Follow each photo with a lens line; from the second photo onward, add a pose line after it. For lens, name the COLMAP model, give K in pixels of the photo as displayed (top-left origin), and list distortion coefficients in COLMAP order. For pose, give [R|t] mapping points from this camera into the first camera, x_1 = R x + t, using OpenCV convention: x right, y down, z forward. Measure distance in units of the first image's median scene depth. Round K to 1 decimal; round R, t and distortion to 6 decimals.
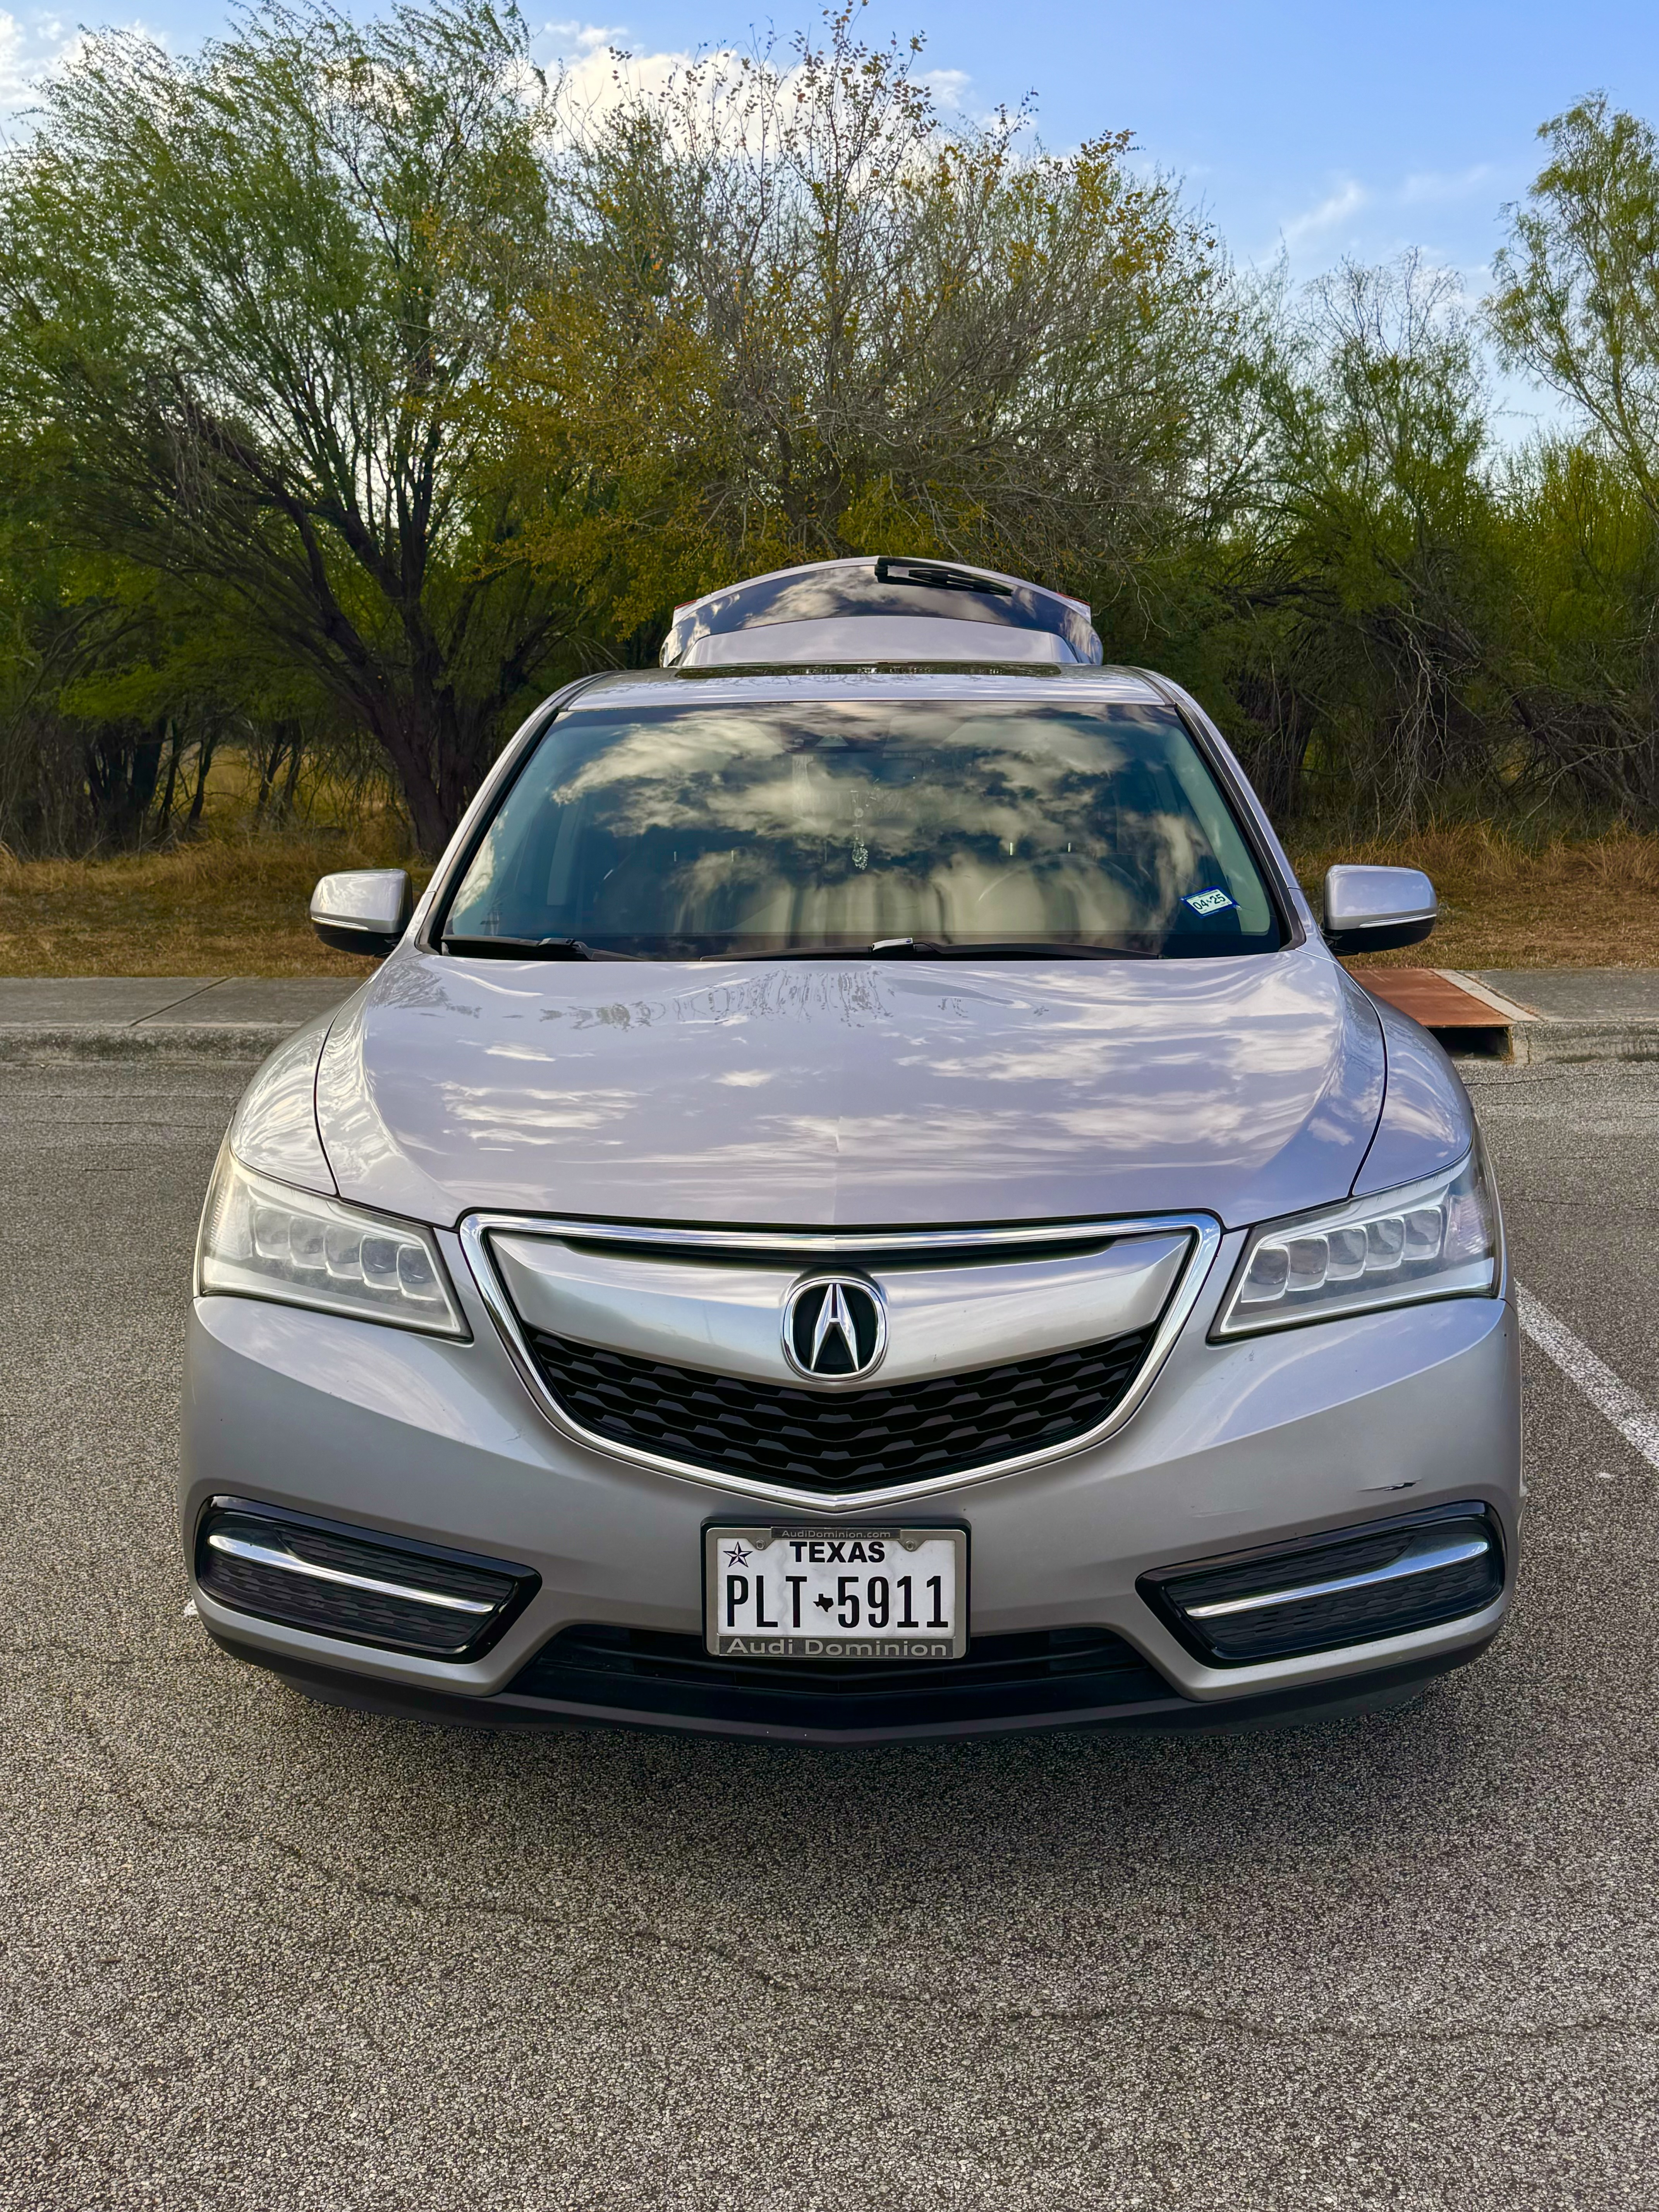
lens RADIAL K [[1941.6, 0, 829.5], [0, 1941.6, 1106.0], [0, 0, 1]] dist [0.173627, -0.276831]
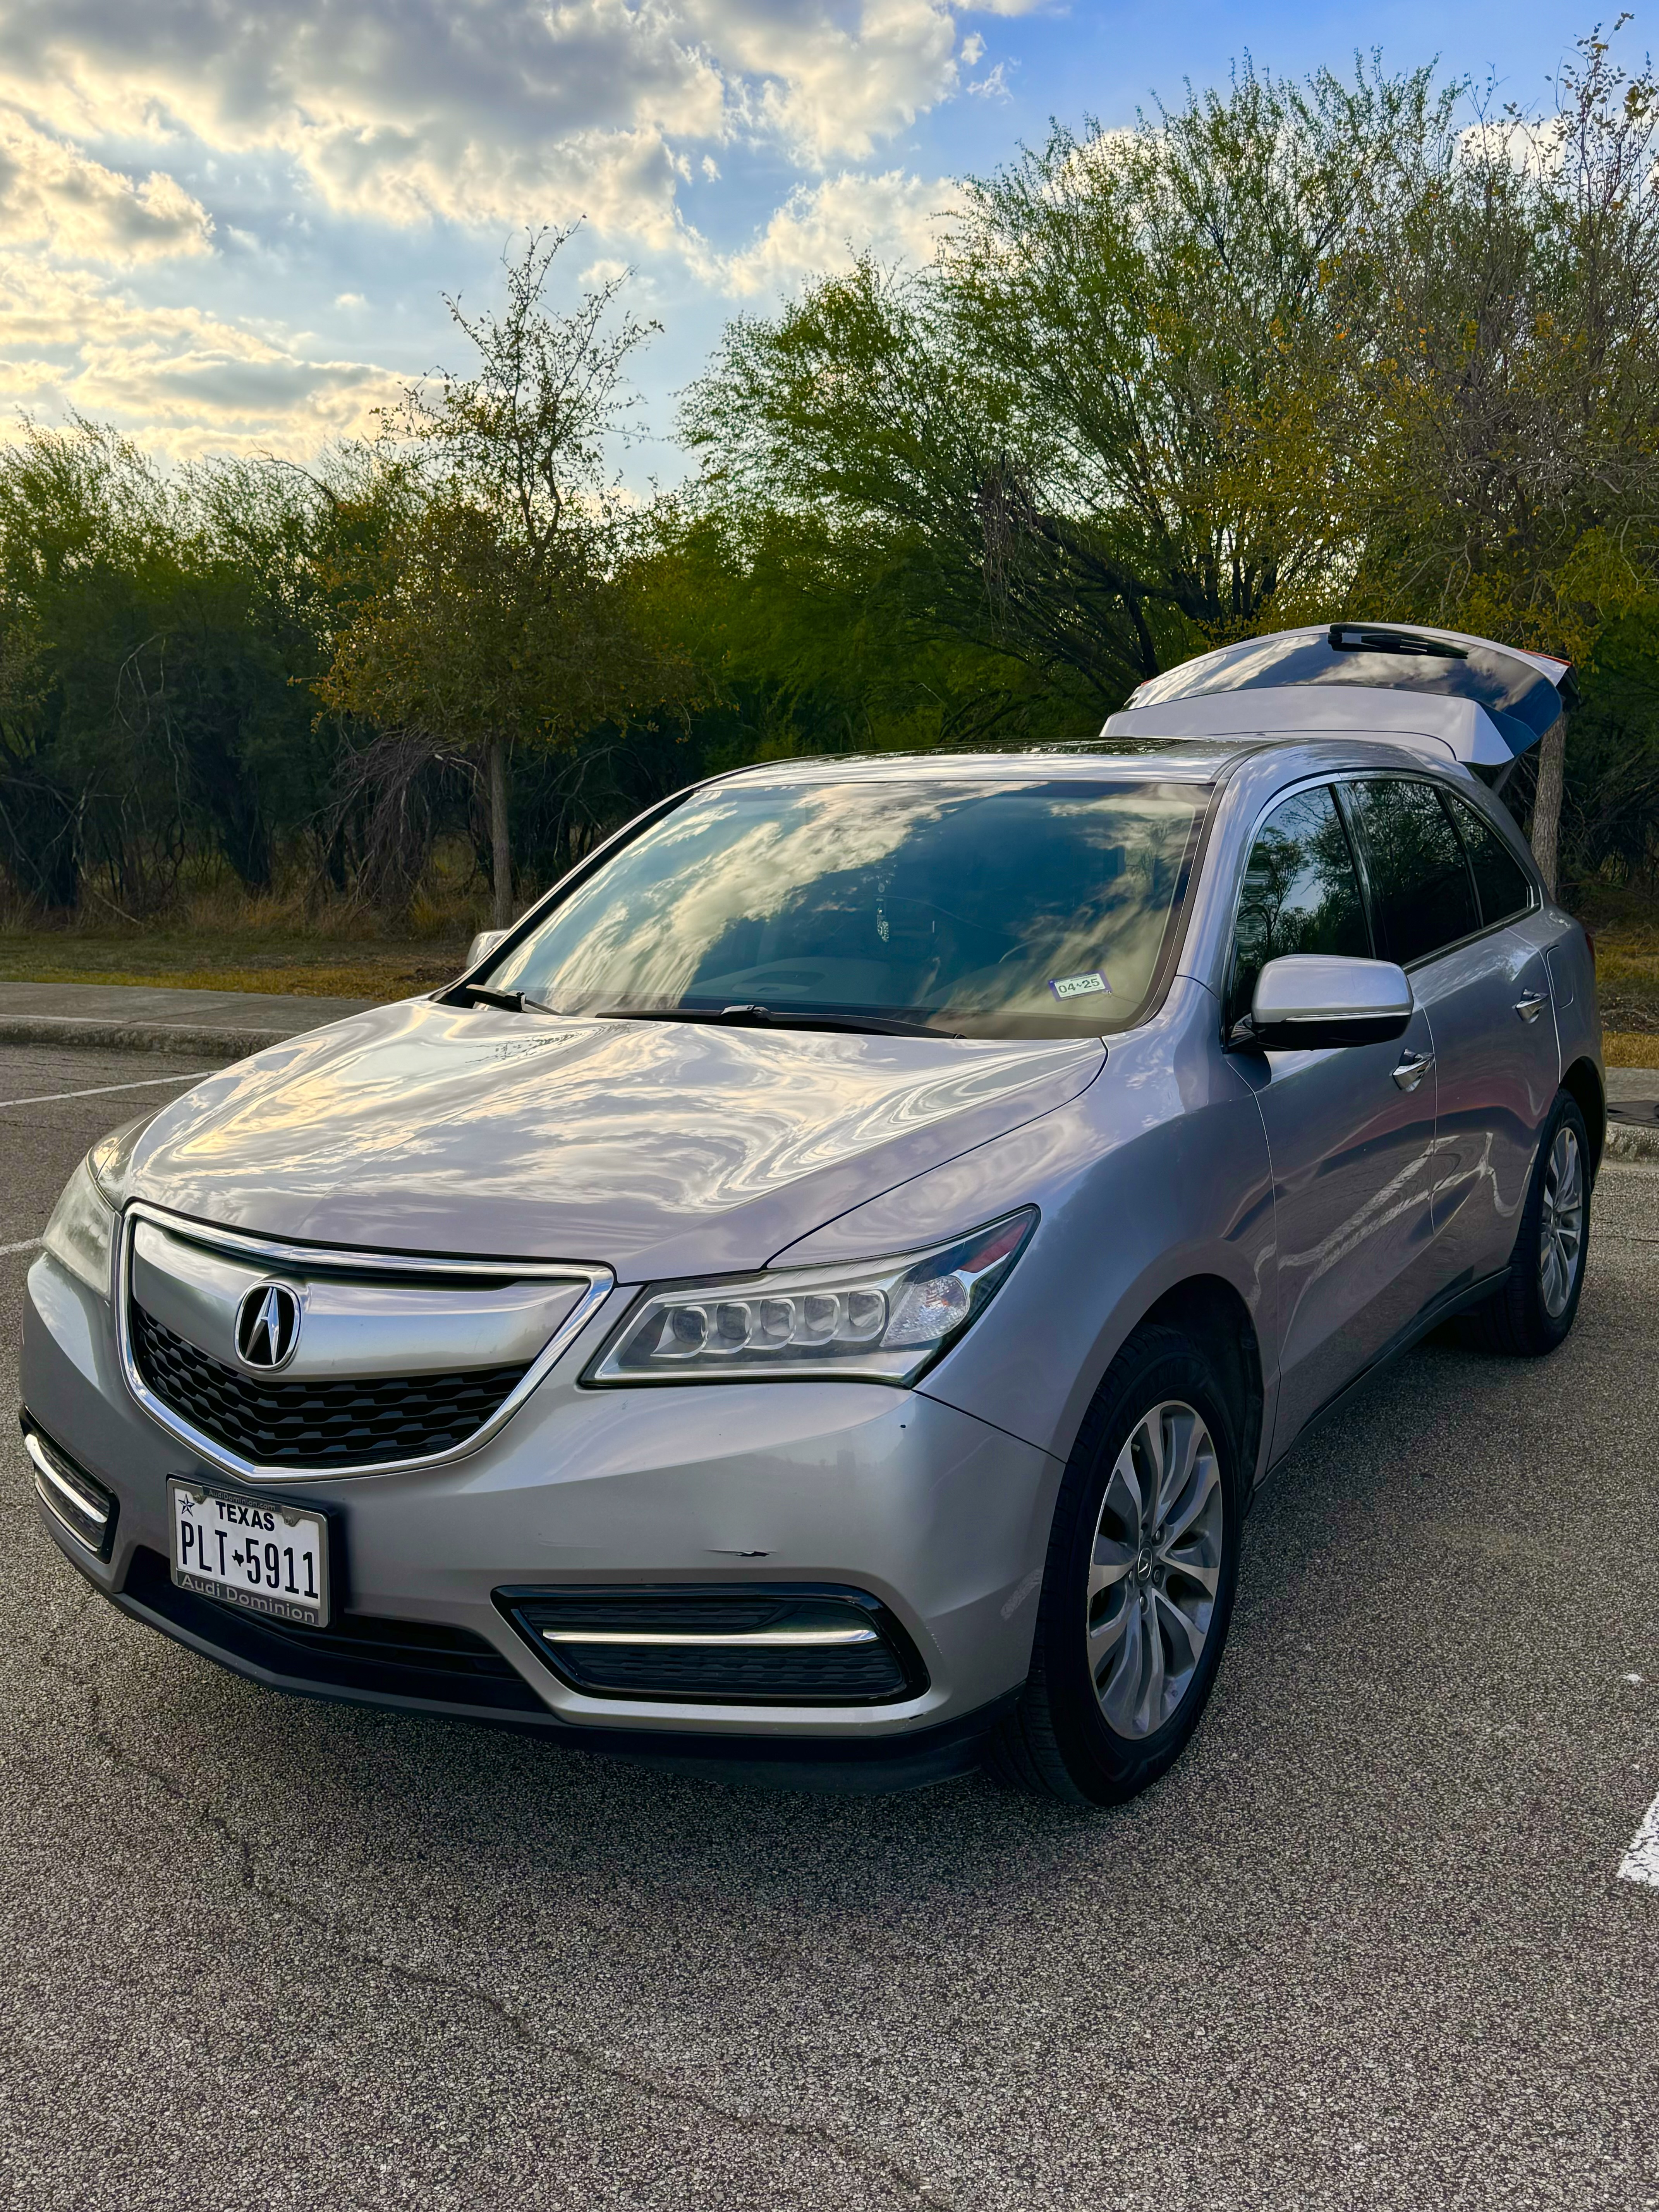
lens RADIAL K [[1921.5, 0, 829.5], [0, 1921.5, 1106.0], [0, 0, 1]] dist [0.229000, -0.430782]
pose [[0.867219, 0.073531, -0.492467, 0.860228], [-0.088754, 0.996025, -0.007575, -0.037970], [0.489953, 0.050278, 0.870298, 0.136327]]
